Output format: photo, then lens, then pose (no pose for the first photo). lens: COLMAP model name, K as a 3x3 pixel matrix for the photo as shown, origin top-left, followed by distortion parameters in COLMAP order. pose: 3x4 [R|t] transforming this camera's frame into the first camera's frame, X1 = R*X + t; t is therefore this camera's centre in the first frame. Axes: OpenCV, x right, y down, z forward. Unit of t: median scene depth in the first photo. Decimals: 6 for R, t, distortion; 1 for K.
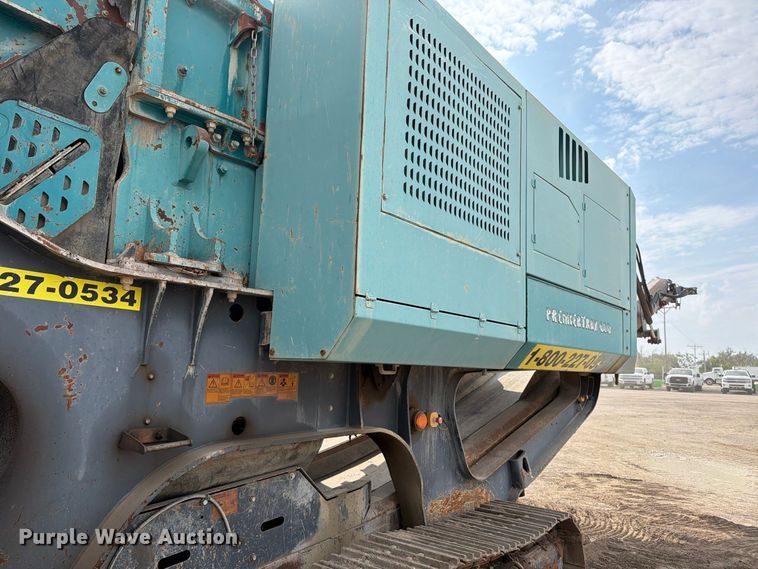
lens RADIAL K [[542.5, 0, 379.5], [0, 542.5, 294.5], [0, 0, 1]] dist [0.032414, -0.033954]
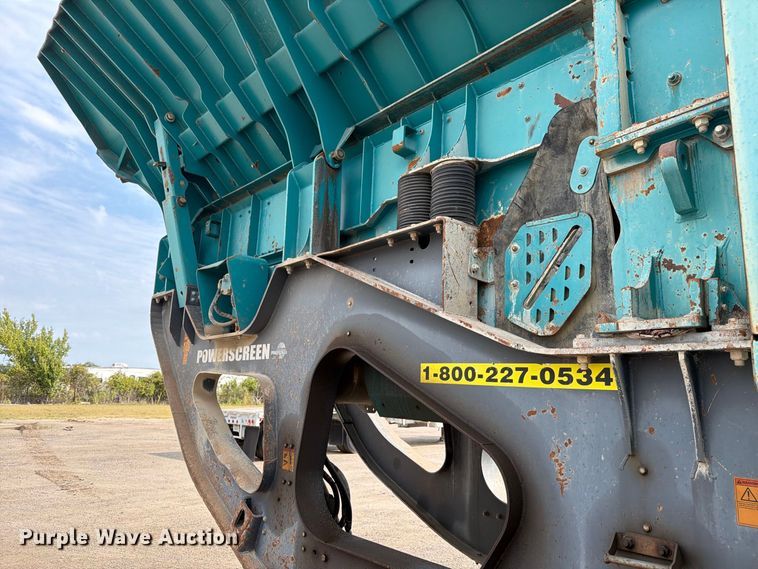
lens RADIAL K [[544.1, 0, 375.8], [0, 544.1, 291.6], [0, 0, 1]] dist [0.079341, -0.118640]
pose [[-0.186662, -0.213195, -0.959013, 0.469441], [0.089763, 0.968385, -0.232750, 0.043478], [0.978315, -0.129529, -0.161624, 0.724928]]
